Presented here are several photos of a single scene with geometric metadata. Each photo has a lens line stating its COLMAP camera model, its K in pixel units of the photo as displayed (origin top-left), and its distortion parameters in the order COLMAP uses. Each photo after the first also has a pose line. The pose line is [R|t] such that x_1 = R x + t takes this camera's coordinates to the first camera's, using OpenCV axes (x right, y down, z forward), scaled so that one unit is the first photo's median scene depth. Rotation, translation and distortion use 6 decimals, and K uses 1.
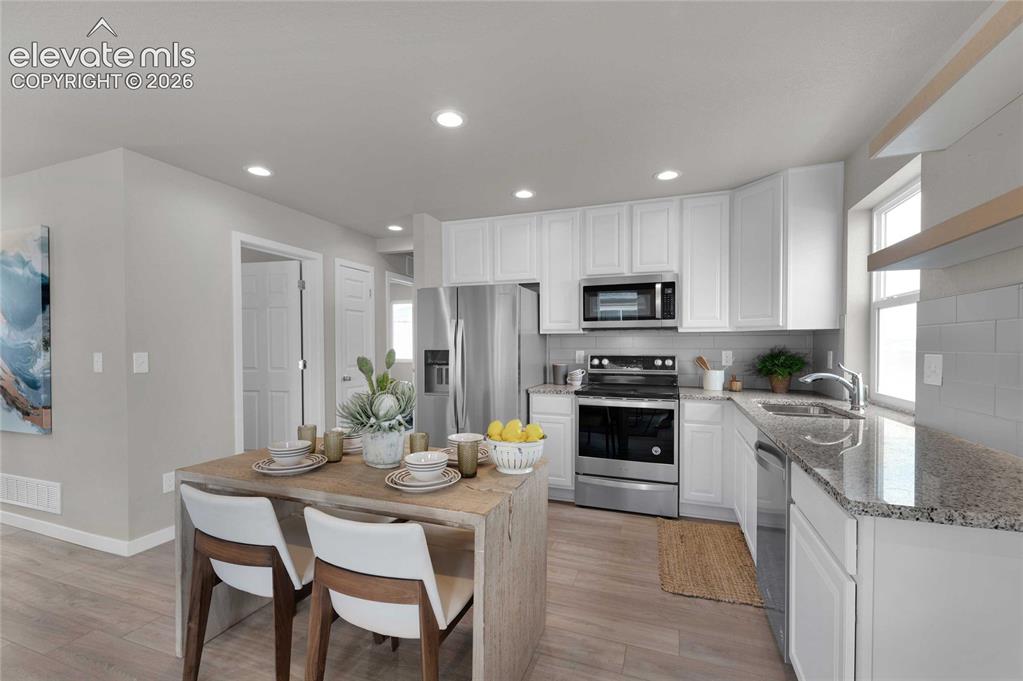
lens RADIAL K [[443.7, 0, 516.1], [0, 443.7, 347.4], [0, 0, 1]] dist [0.001627, -0.003072]
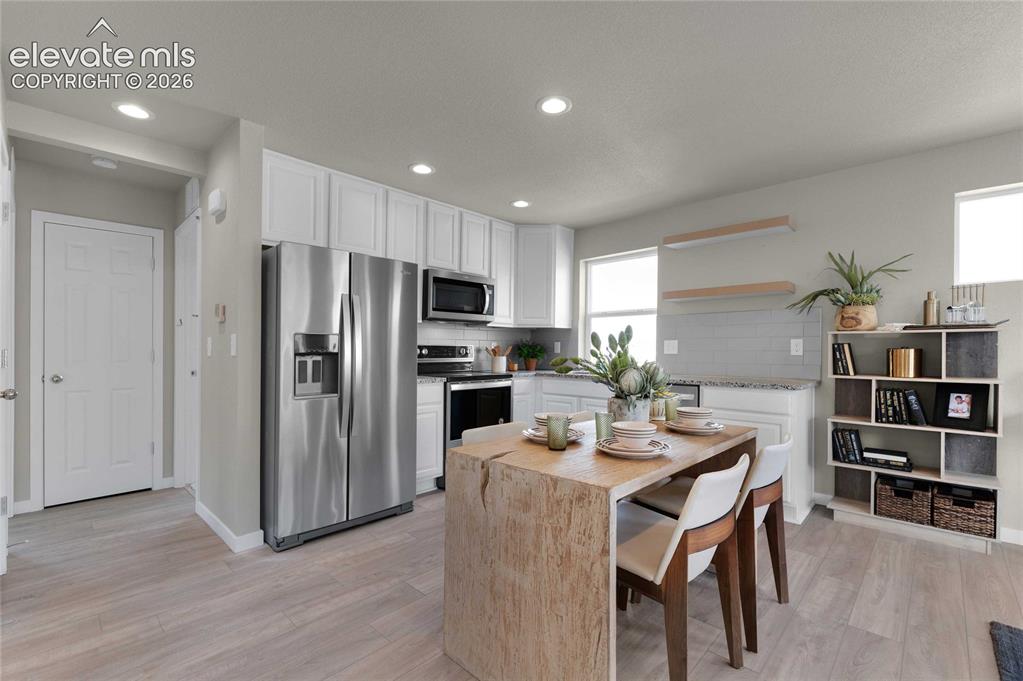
lens RADIAL K [[443.7, 0, 512.9], [0, 443.7, 345.1], [0, 0, 1]] dist [0.001627, -0.003072]
pose [[0.414394, 0.012531, 0.910011, -0.743033], [0.013748, 0.999705, -0.020027, 0.045388], [-0.909994, 0.020810, 0.414099, 0.428296]]
